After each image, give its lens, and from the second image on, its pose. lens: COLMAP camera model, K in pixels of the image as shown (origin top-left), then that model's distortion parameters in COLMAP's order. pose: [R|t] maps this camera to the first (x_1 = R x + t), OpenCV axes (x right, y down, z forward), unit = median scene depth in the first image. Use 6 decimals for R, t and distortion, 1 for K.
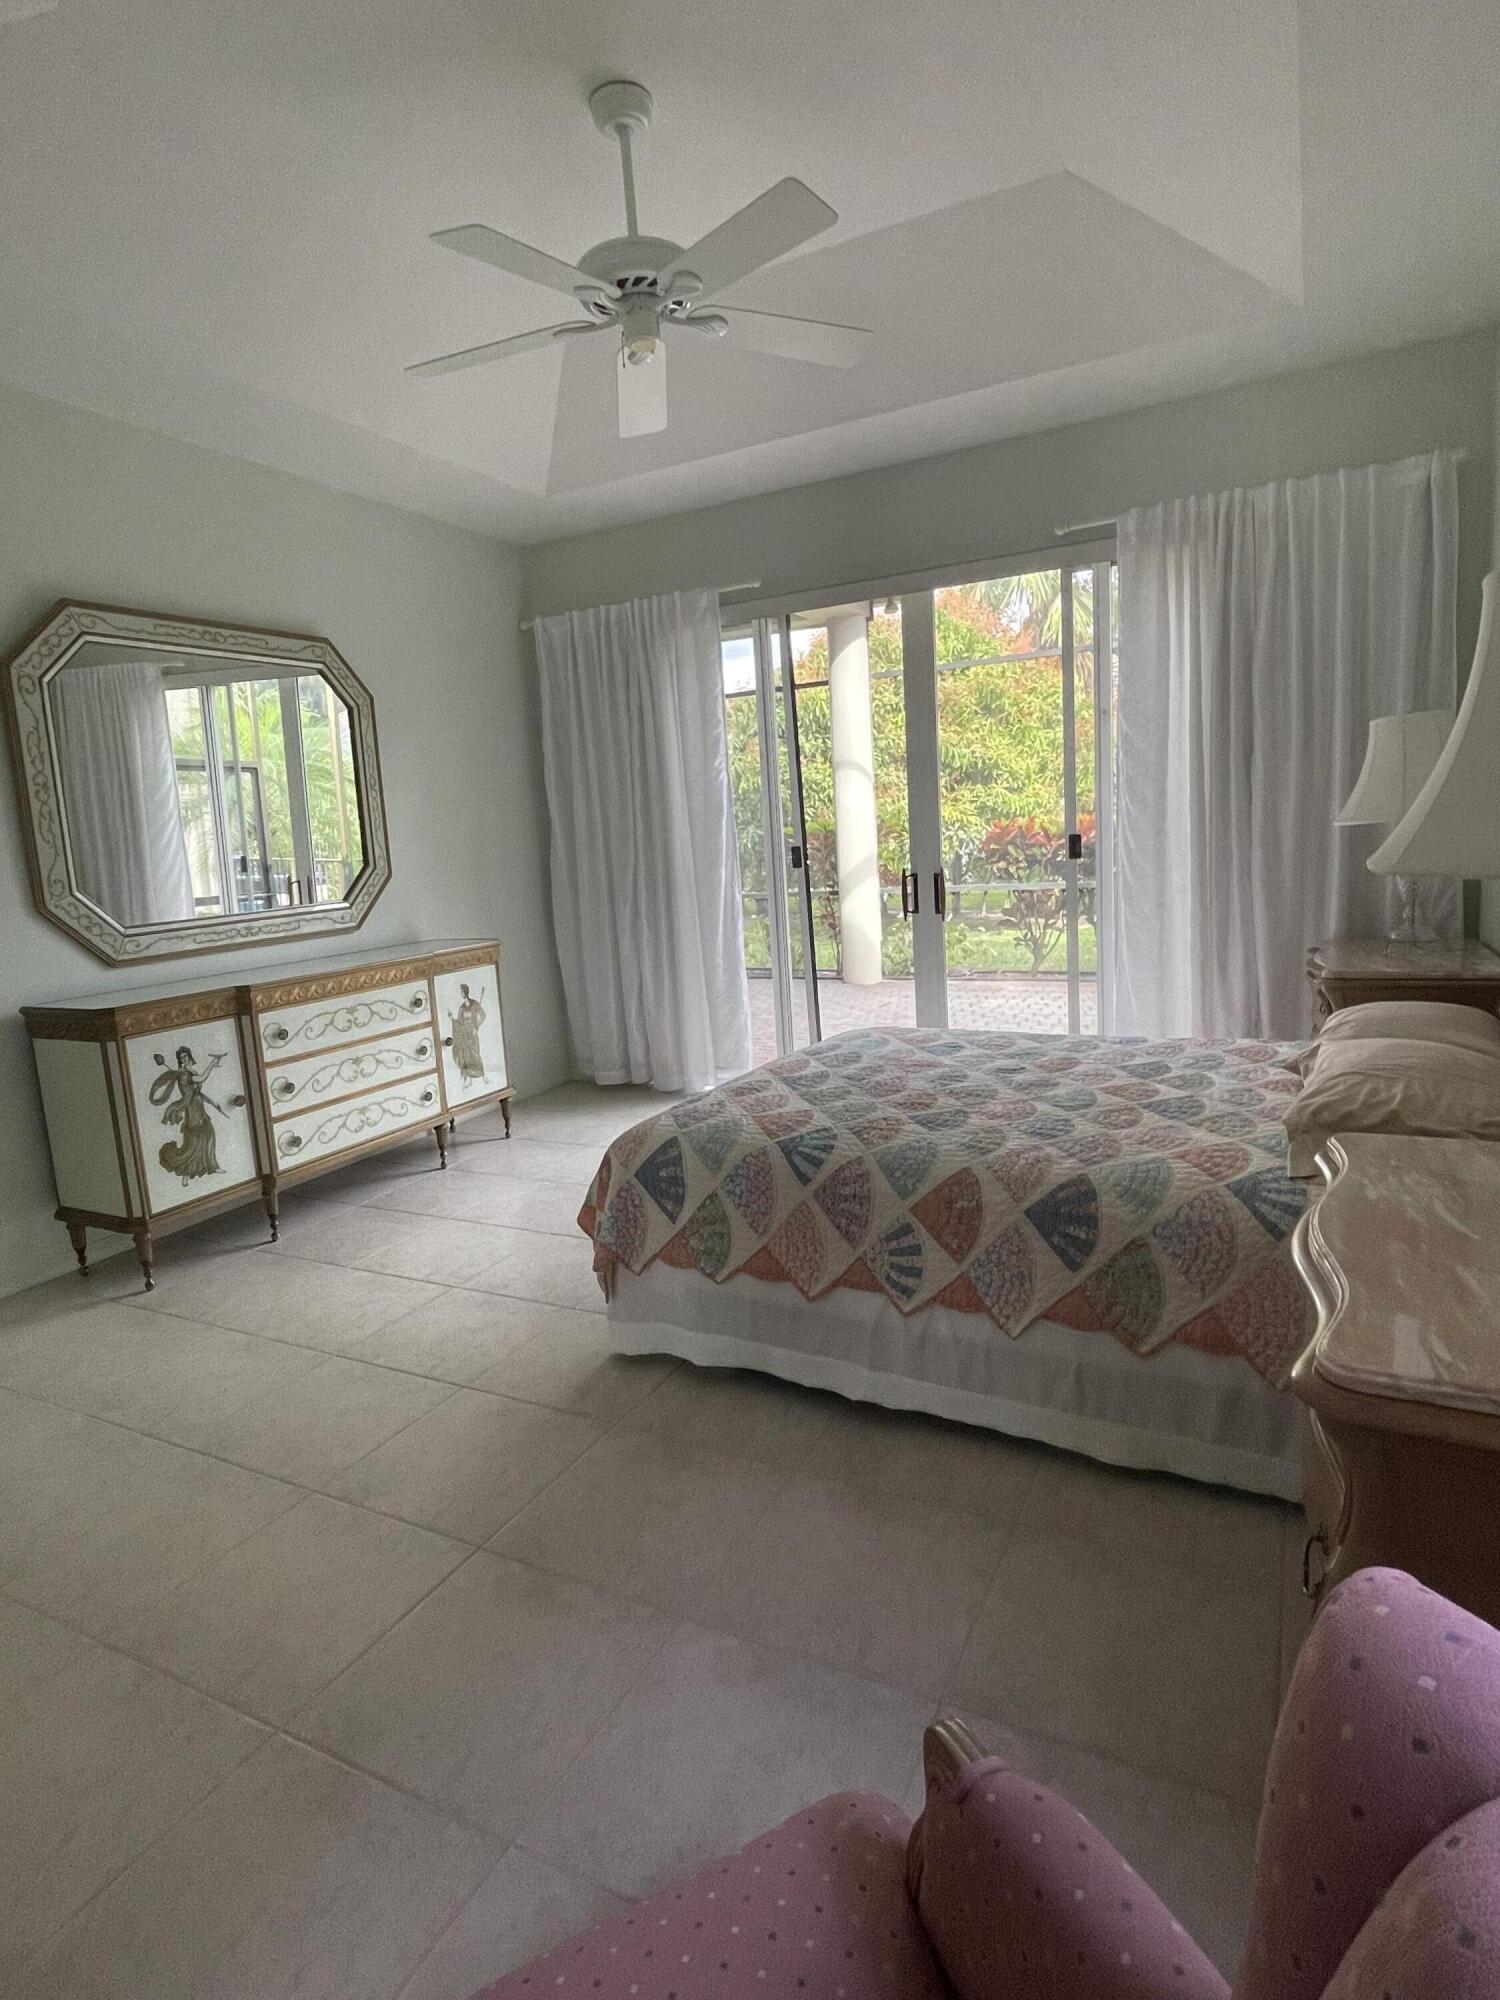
lens RADIAL K [[1060.2, 0, 755.1], [0, 1060.2, 996.1], [0, 0, 1]] dist [-0.001840, -0.002710]
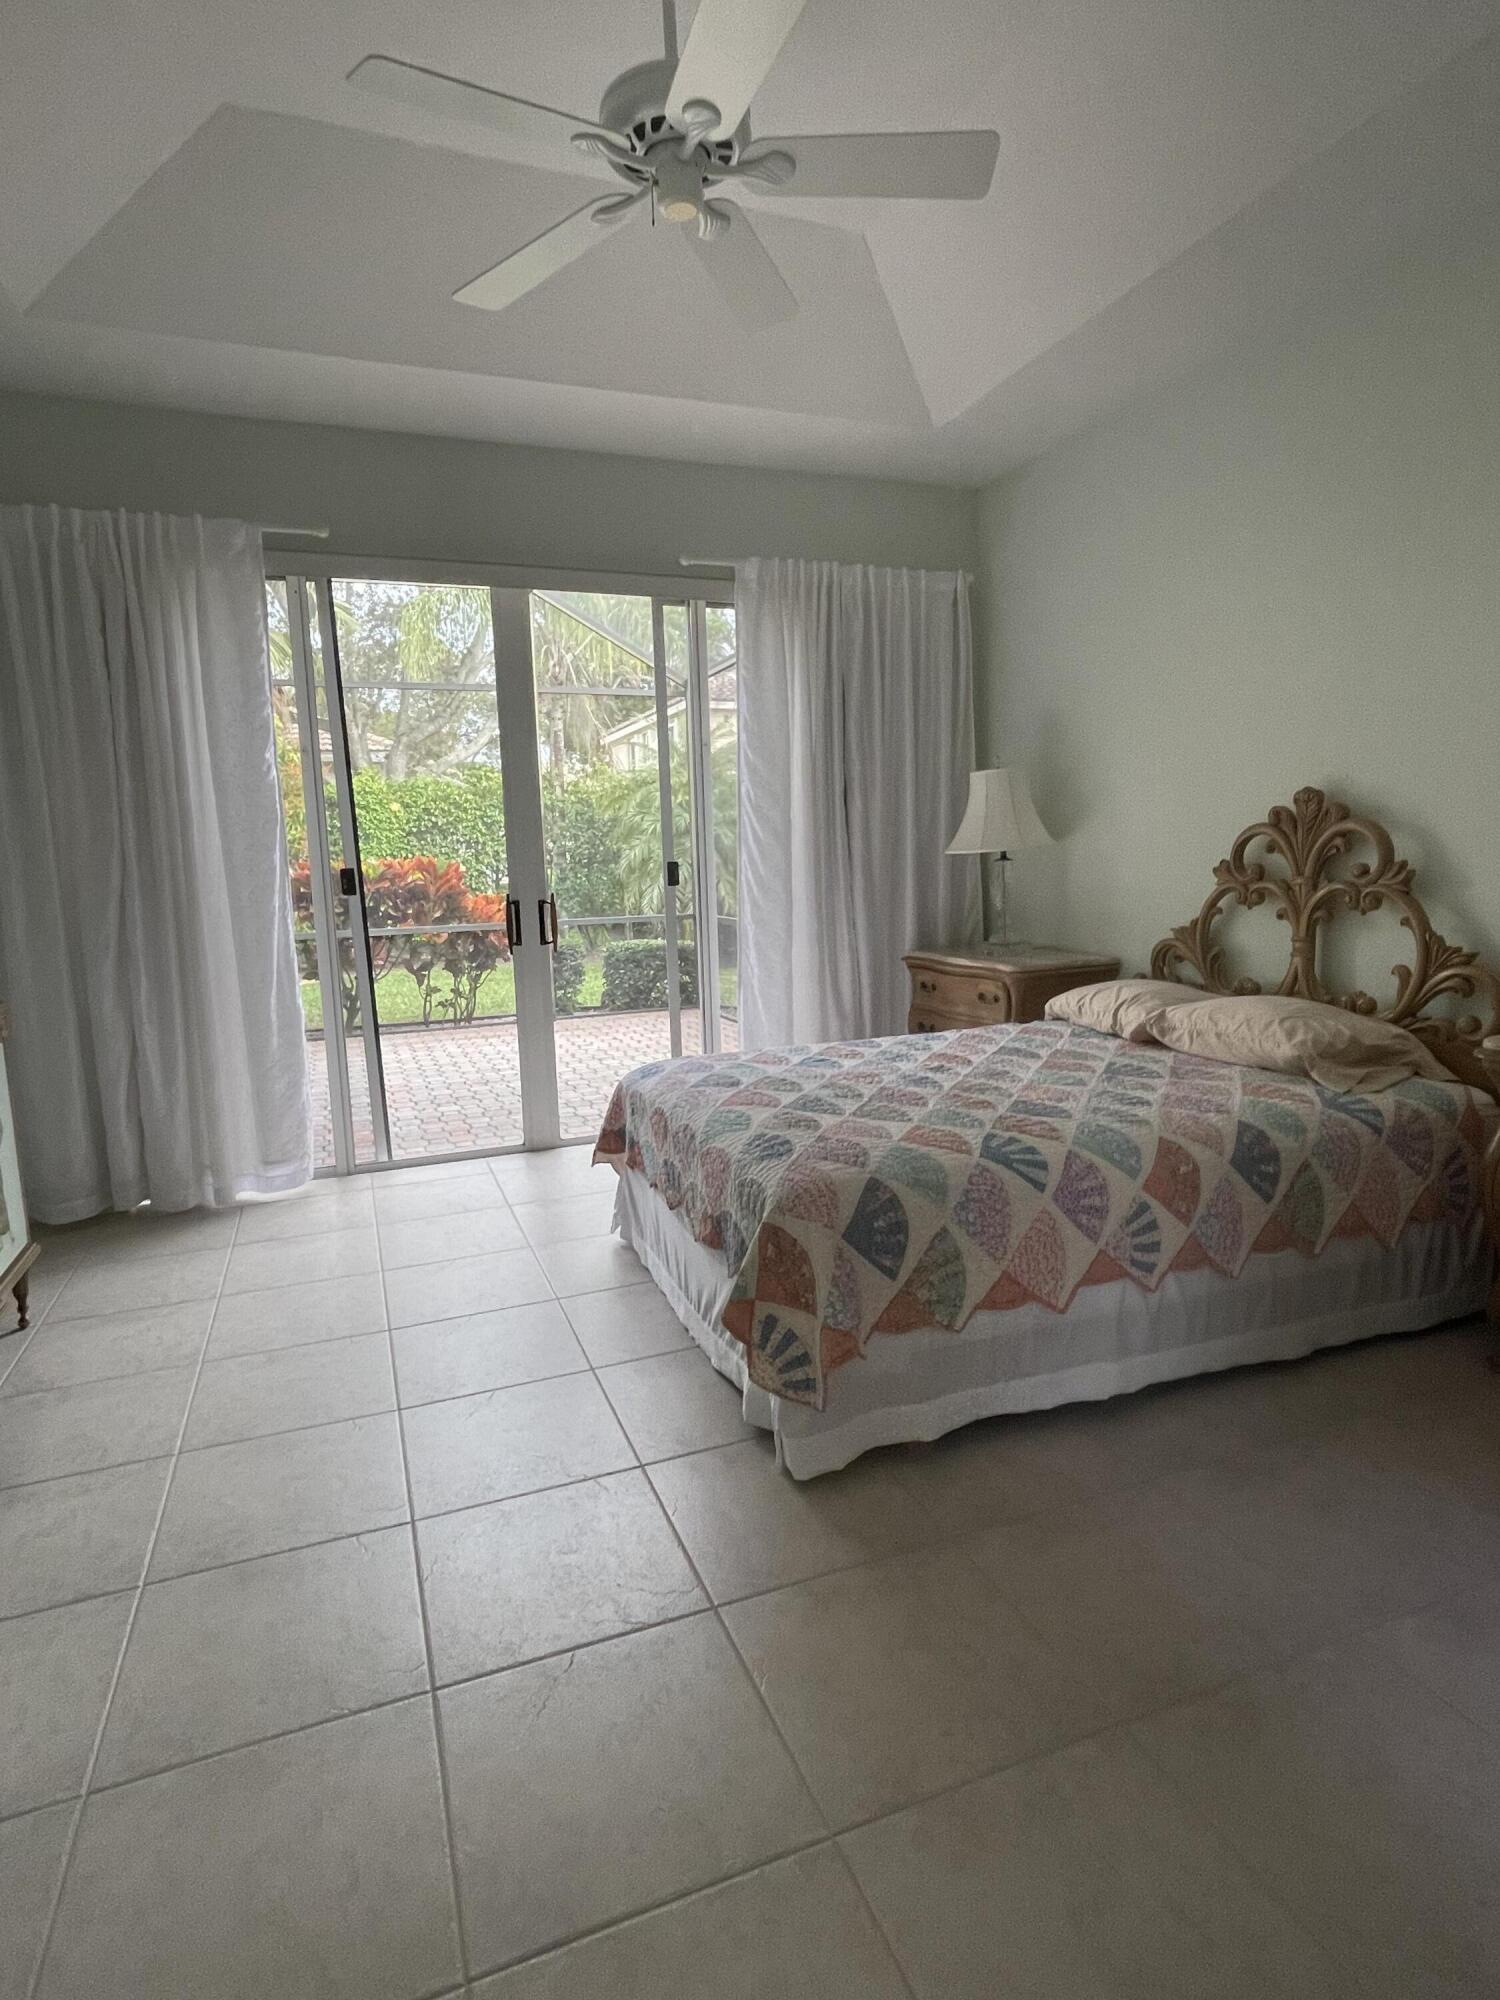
lens RADIAL K [[1060.2, 0, 751.0], [0, 1060.2, 996.0], [0, 0, 1]] dist [-0.001840, -0.002710]
pose [[0.665197, -0.061708, 0.744114, -0.757021], [0.104614, 0.994452, -0.011051, -0.009370], [-0.739303, 0.085195, 0.667961, 0.512784]]
